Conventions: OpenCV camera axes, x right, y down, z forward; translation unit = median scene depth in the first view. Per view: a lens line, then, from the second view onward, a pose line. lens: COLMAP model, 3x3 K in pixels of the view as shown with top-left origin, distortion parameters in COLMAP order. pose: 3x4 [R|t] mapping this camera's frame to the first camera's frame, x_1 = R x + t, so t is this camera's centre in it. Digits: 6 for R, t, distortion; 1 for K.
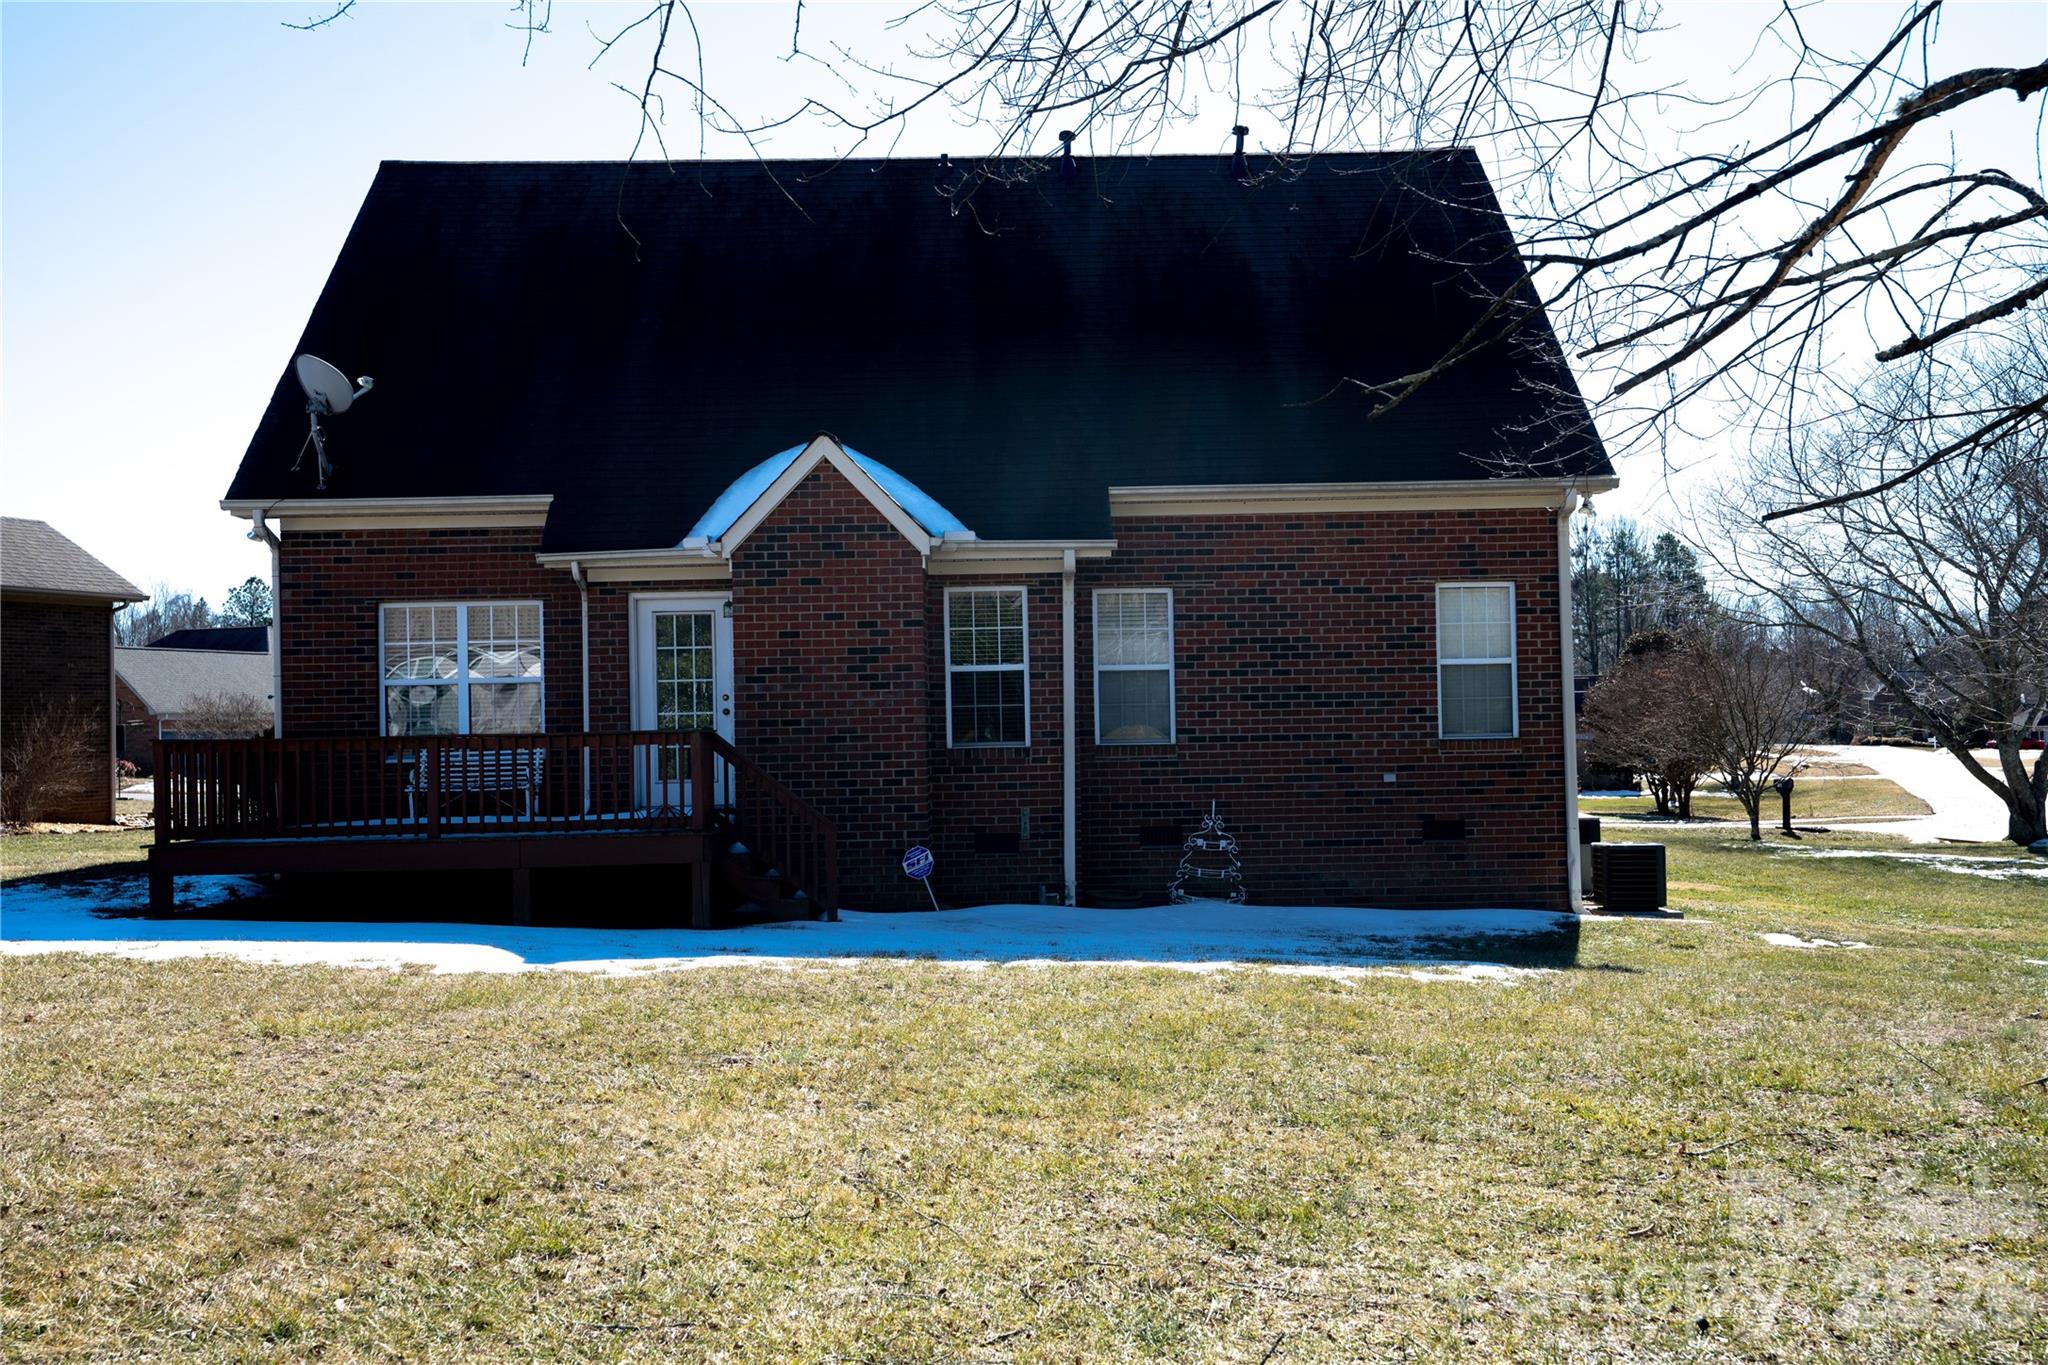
lens RADIAL K [[1966.9, 0, 1021.5], [0, 1966.9, 703.1], [0, 0, 1]] dist [0.044589, 0.098198]
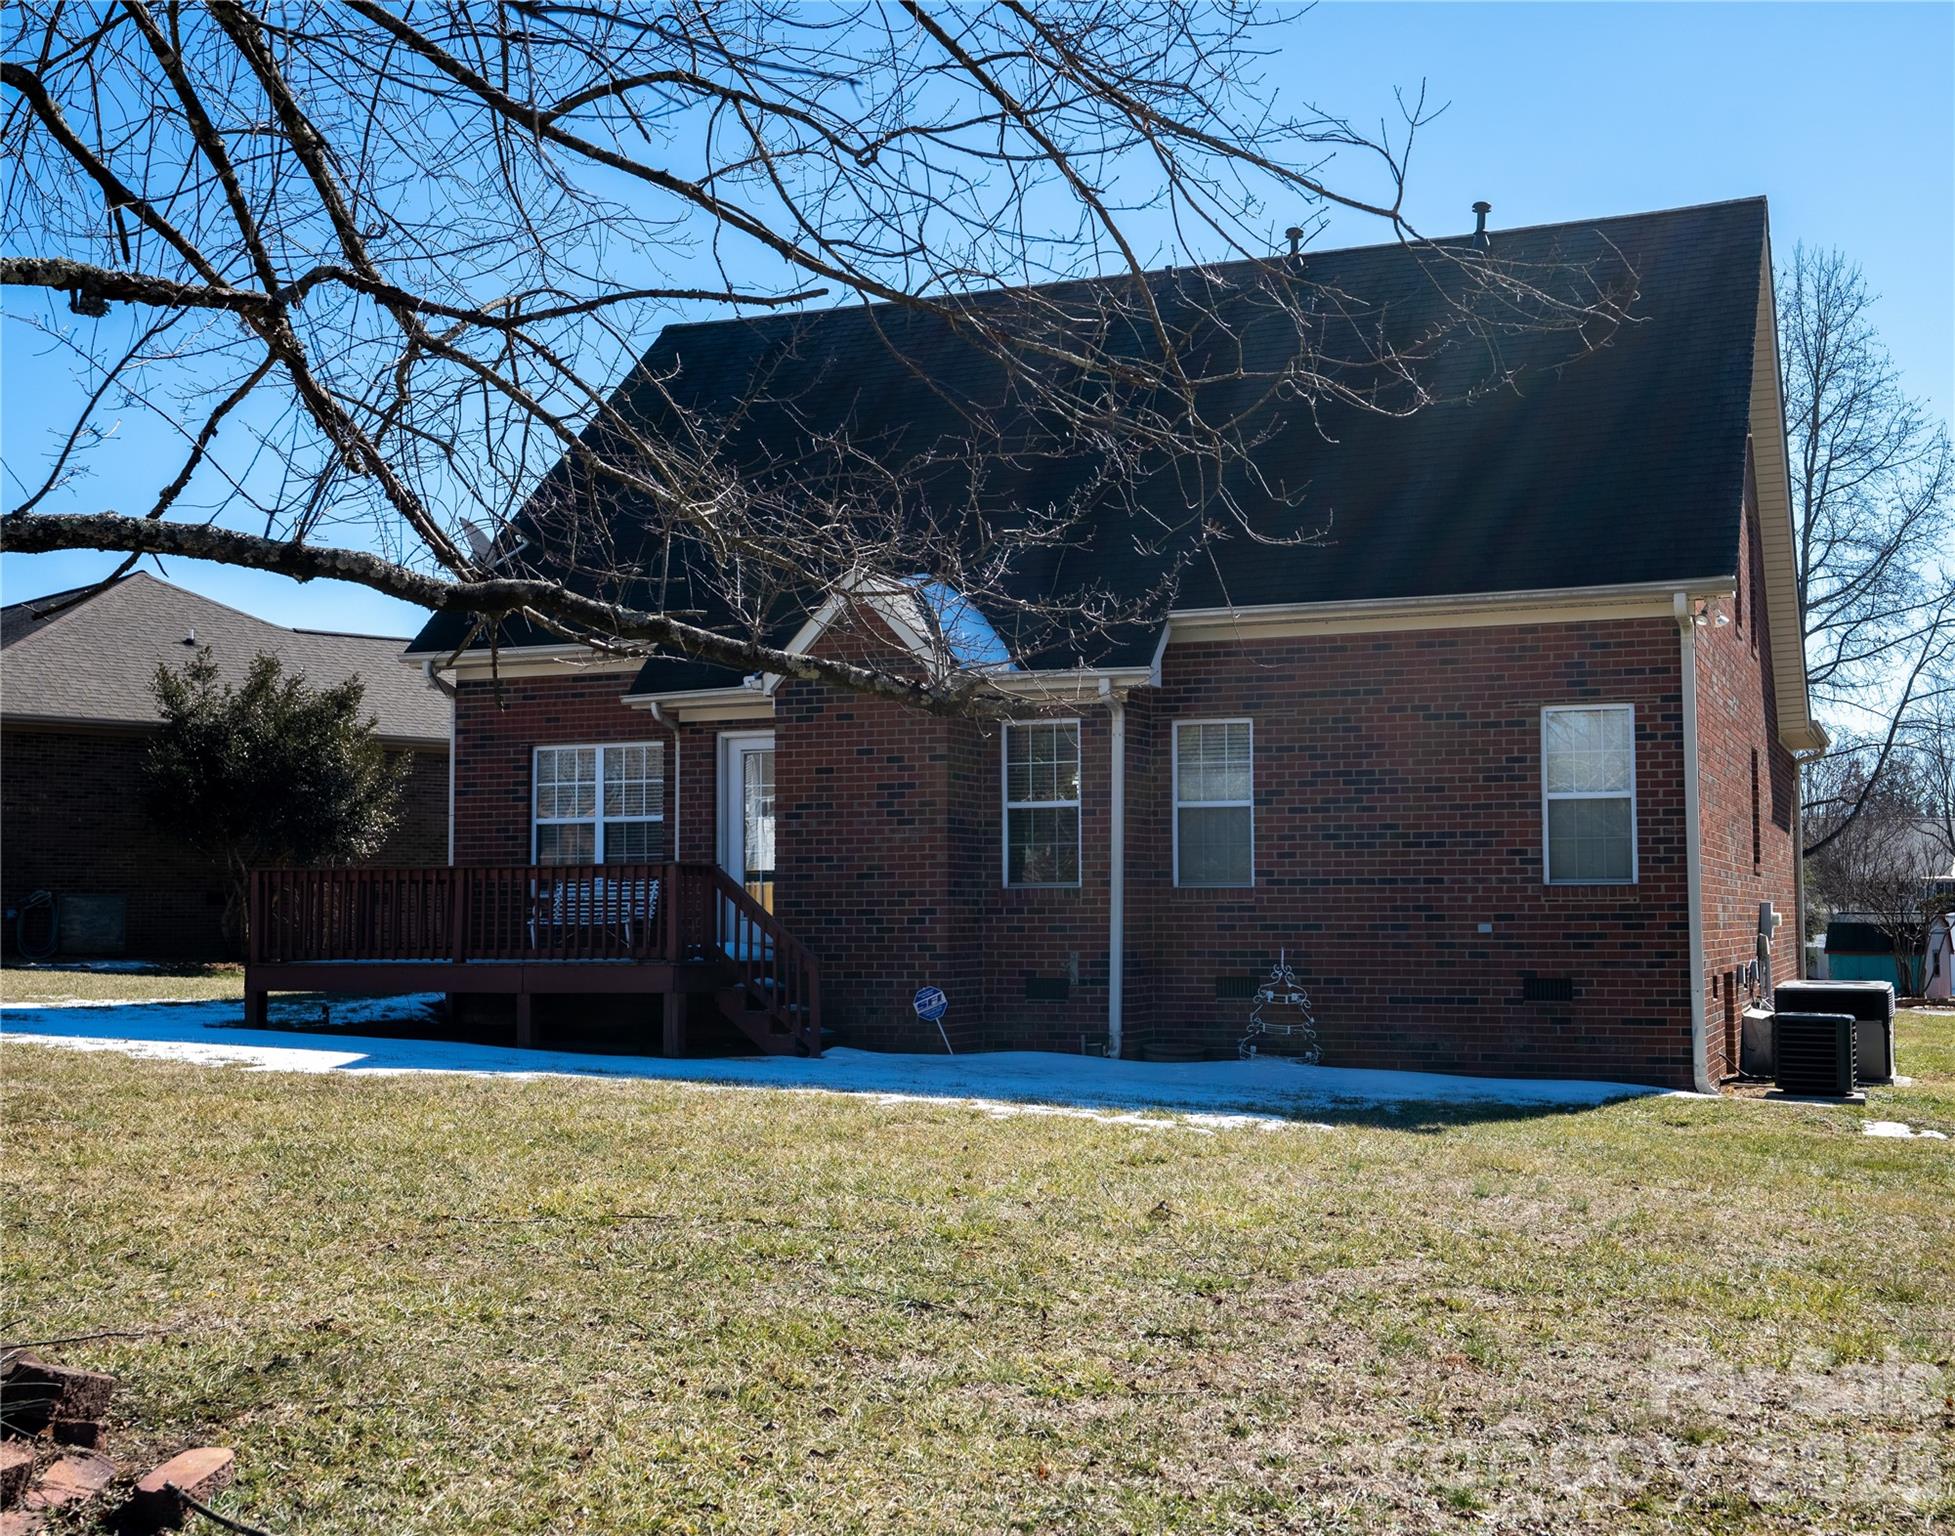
lens RADIAL K [[2191.9, 0, 977.5], [0, 2191.9, 768.0], [0, 0, 1]] dist [0.054129, -0.005787]
pose [[0.928235, -0.009553, -0.371871, 0.341738], [-0.006829, 0.999064, -0.042712, 0.009928], [0.371931, 0.042186, 0.927301, 0.000790]]
